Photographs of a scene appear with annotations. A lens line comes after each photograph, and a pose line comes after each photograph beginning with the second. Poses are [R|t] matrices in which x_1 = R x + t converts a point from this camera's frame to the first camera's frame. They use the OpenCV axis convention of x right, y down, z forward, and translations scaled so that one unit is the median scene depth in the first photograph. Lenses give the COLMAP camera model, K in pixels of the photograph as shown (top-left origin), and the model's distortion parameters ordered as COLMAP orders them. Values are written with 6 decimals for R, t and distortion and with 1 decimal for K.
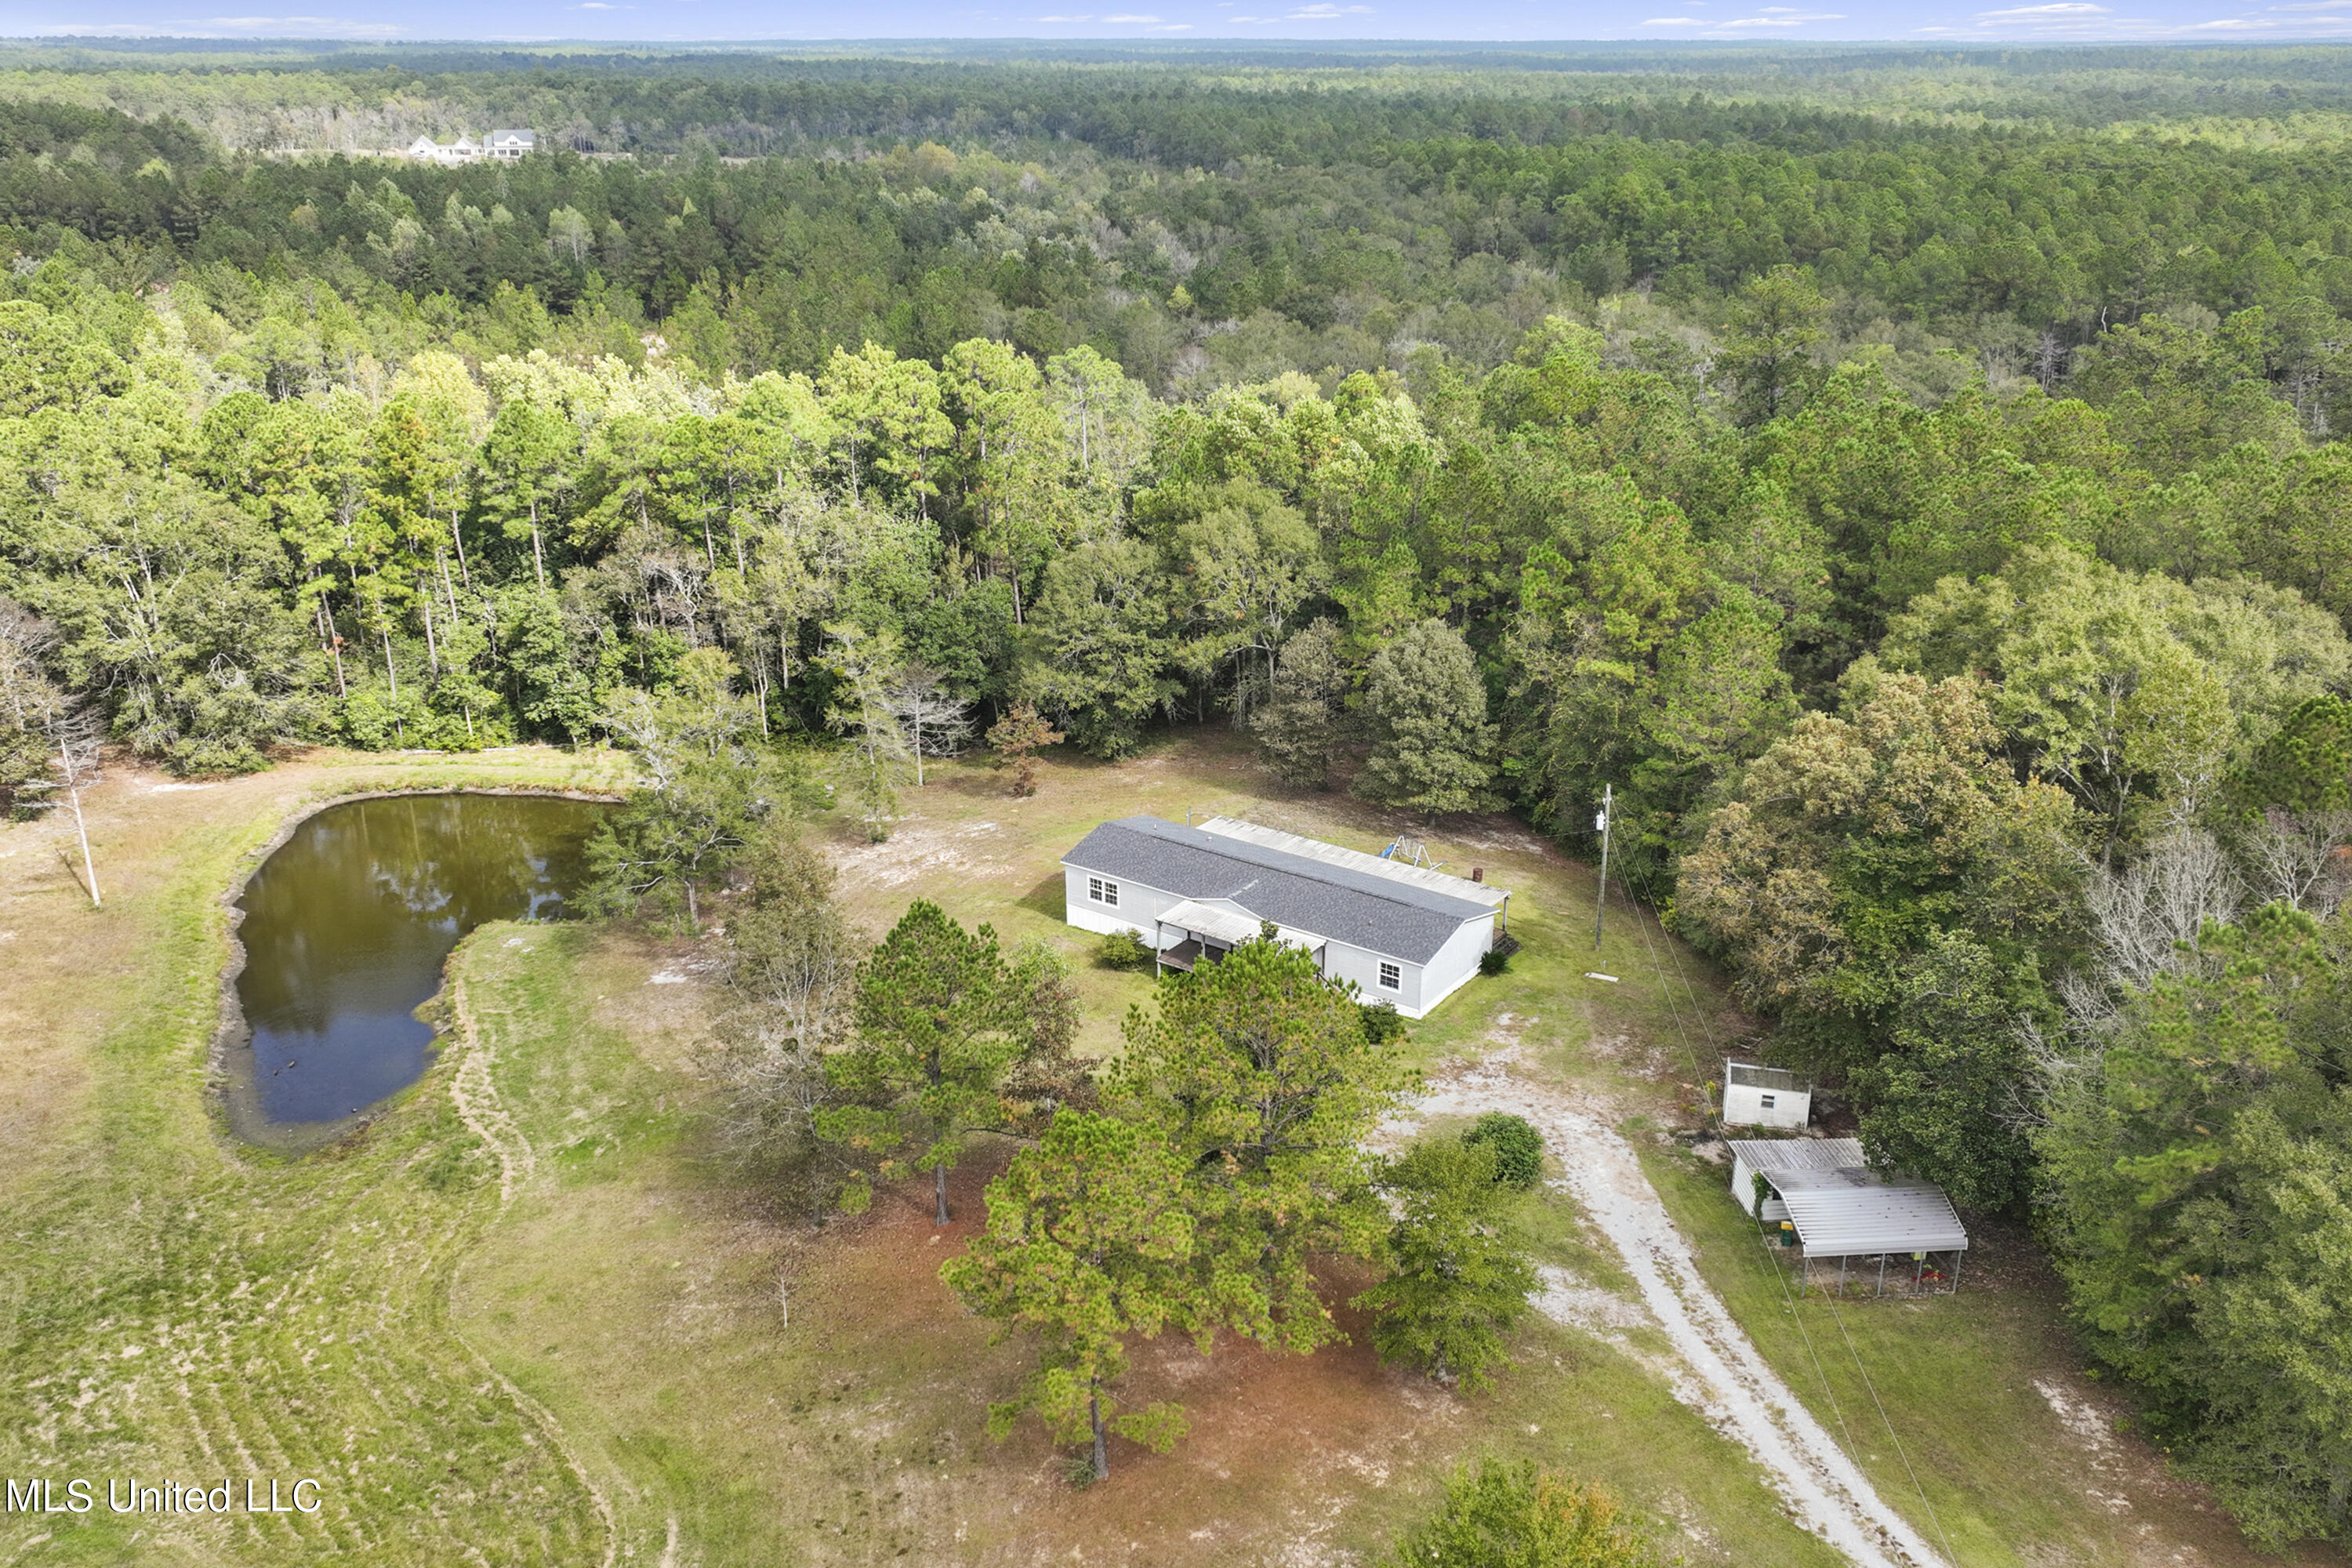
lens RADIAL K [[1973.0, 0, 1188.6], [0, 1973.0, 784.0], [0, 0, 1]] dist [0.001040, 0.016912]
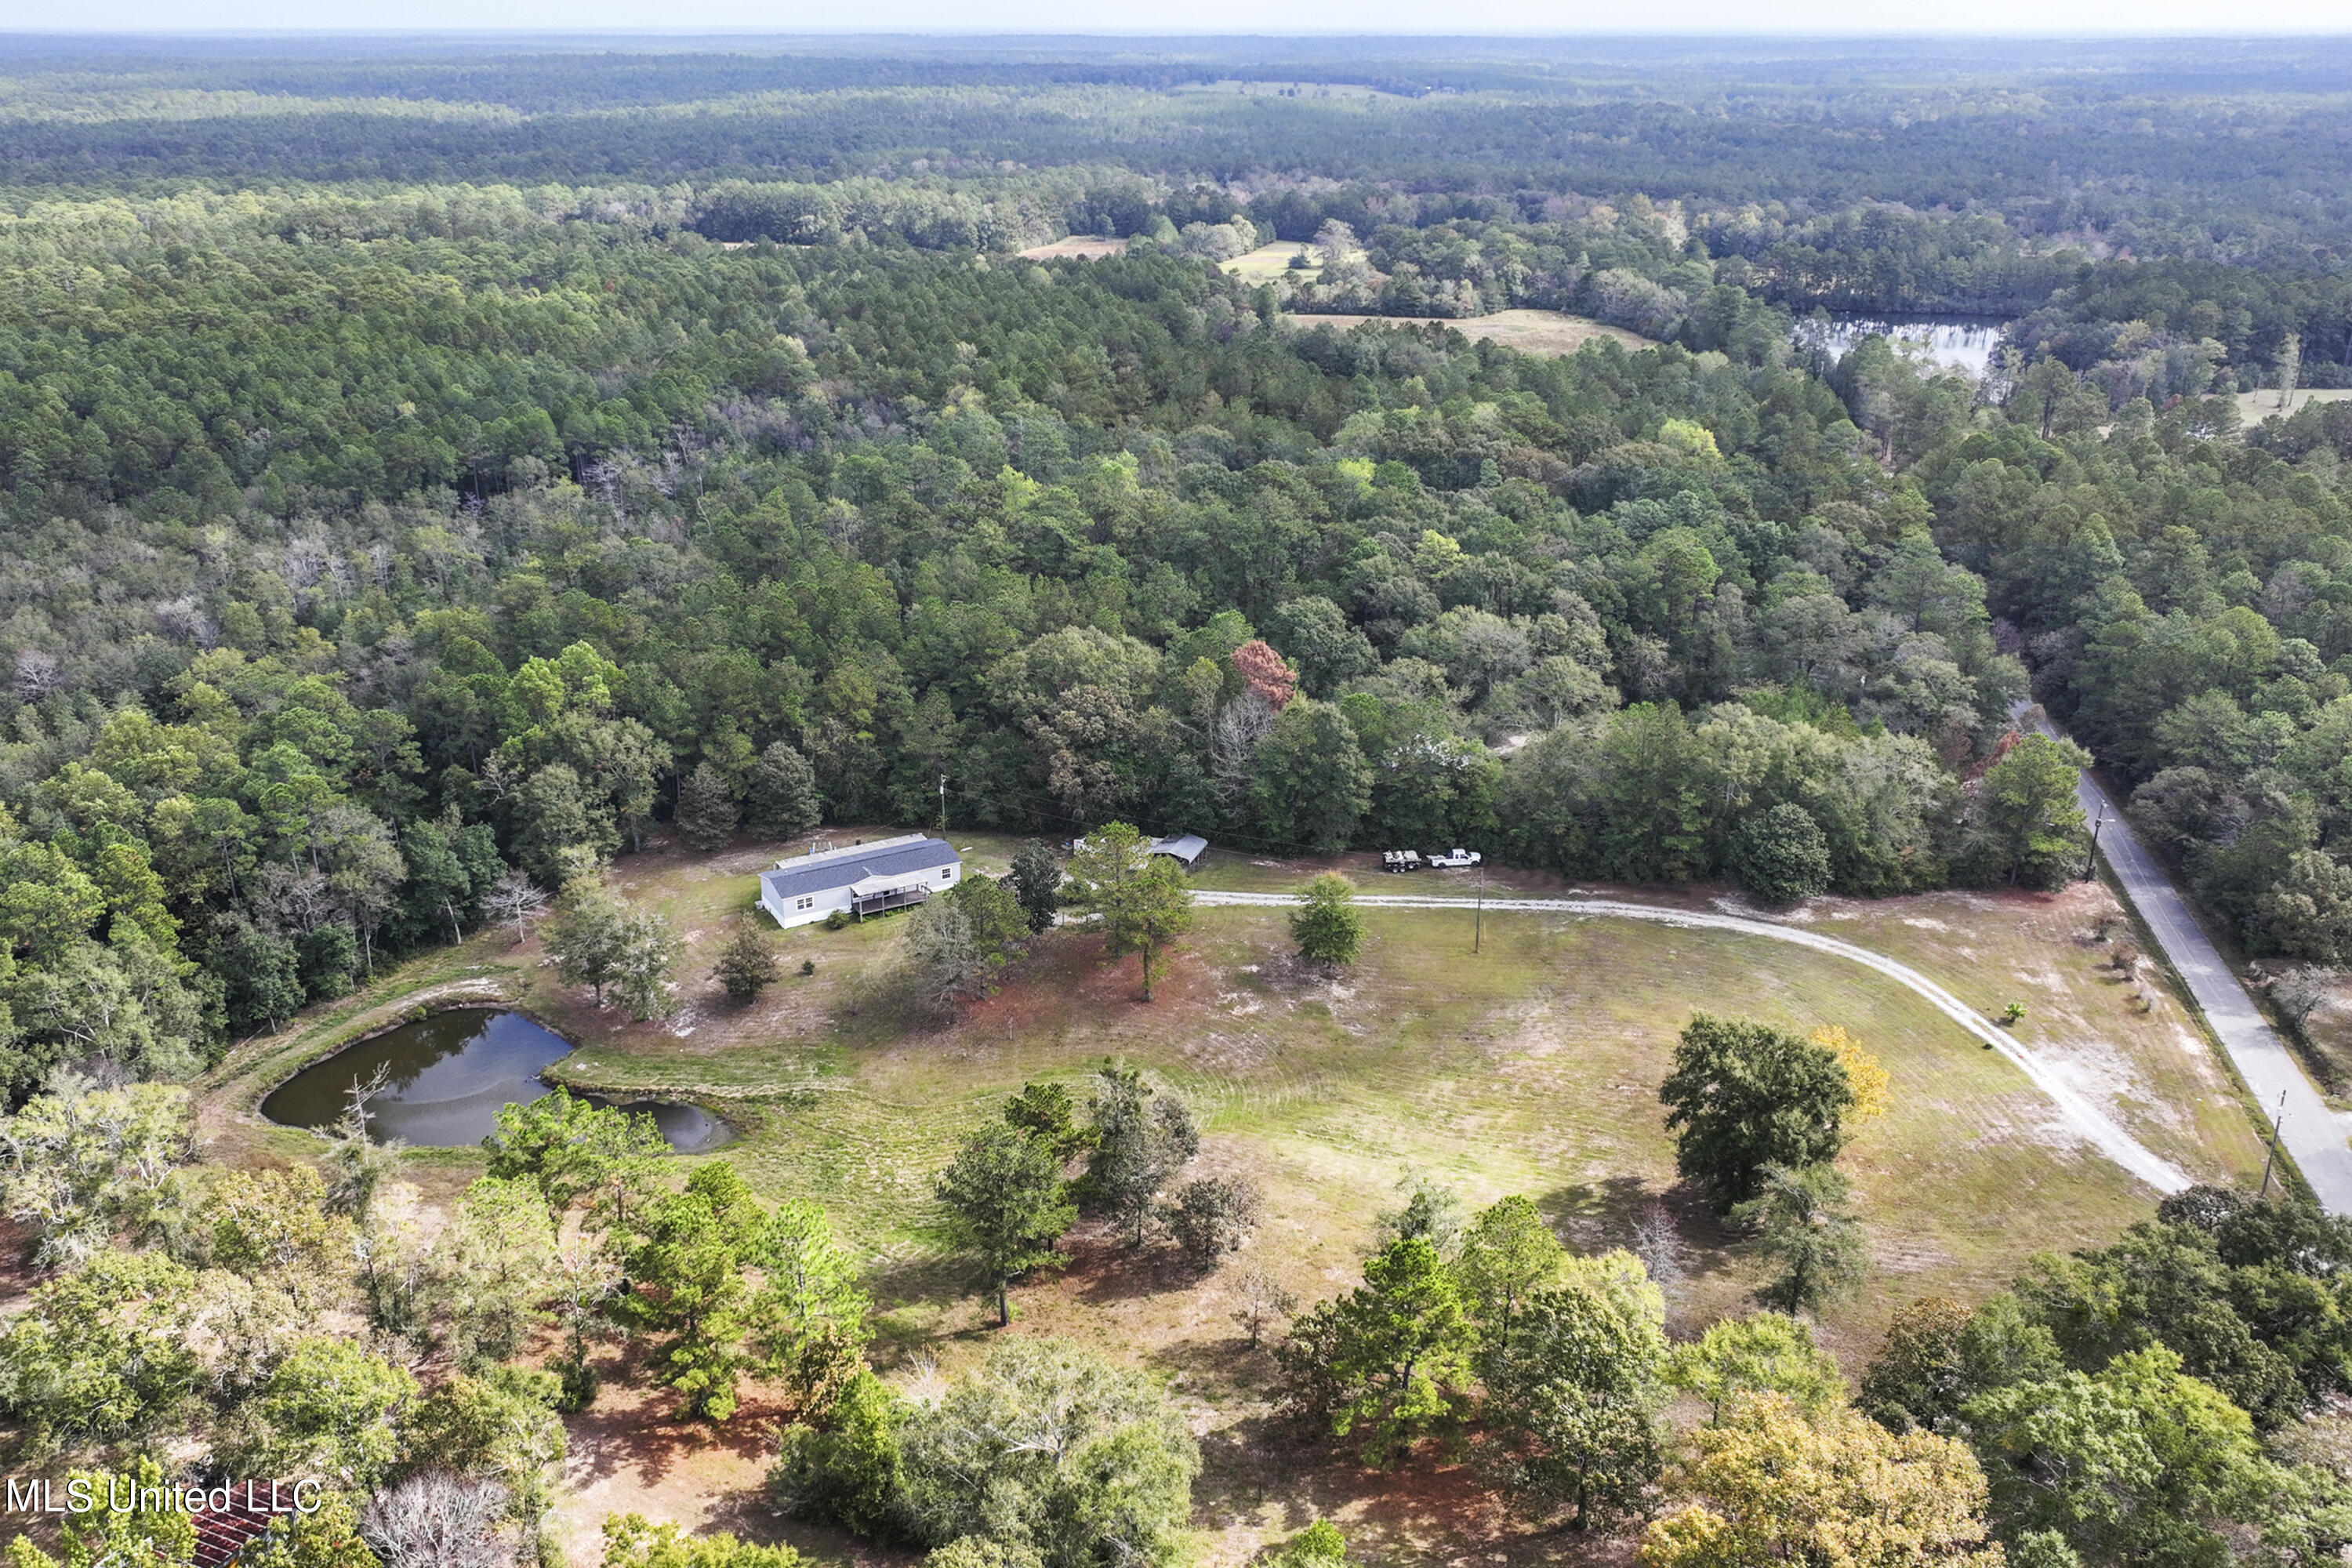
lens RADIAL K [[1973.0, 0, 1166.9], [0, 1973.0, 777.7], [0, 0, 1]] dist [0.001040, 0.016912]
pose [[0.450260, -0.330000, 0.829678, -1.305655], [0.316840, 0.927780, 0.197073, -0.301595], [-0.834793, 0.174141, 0.522299, -0.374185]]
